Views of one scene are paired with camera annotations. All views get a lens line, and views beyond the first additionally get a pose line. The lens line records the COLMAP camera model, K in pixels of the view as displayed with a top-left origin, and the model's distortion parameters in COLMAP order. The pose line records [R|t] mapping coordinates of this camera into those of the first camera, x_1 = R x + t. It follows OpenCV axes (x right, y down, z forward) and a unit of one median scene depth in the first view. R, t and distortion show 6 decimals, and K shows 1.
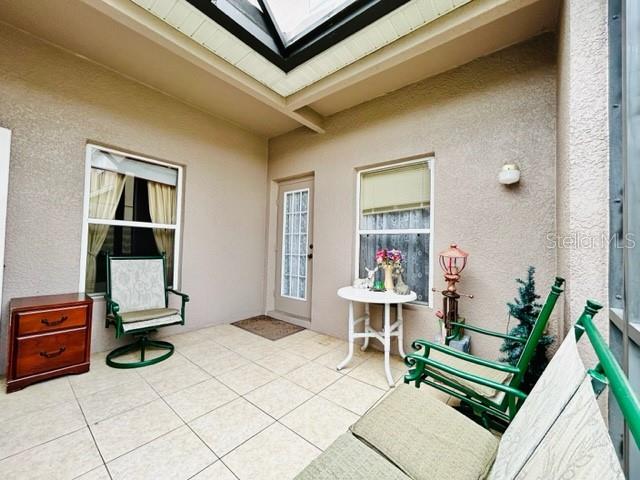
lens RADIAL K [[260.4, 0, 319.7], [0, 260.4, 238.2], [0, 0, 1]] dist [0.001350, 0.000110]
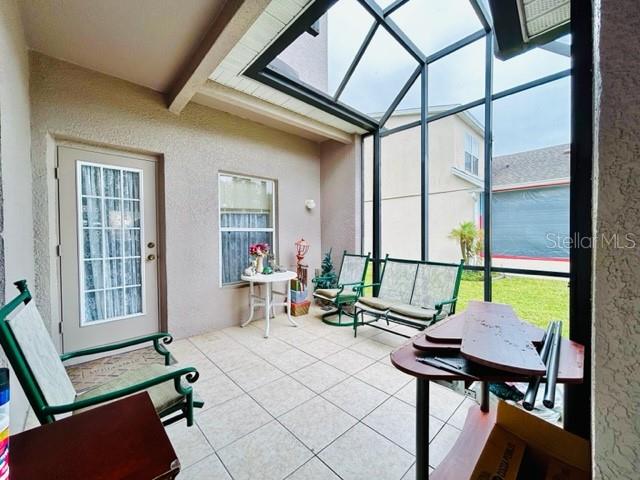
lens RADIAL K [[257.9, 0, 320.0], [0, 257.9, 240.0], [0, 0, 1]] dist [-0.000453, -0.000039]
pose [[0.128791, -0.044064, 0.990692, -0.926704], [-0.021148, 0.998663, 0.047168, -0.040885], [-0.991446, -0.027026, 0.127687, 0.471411]]
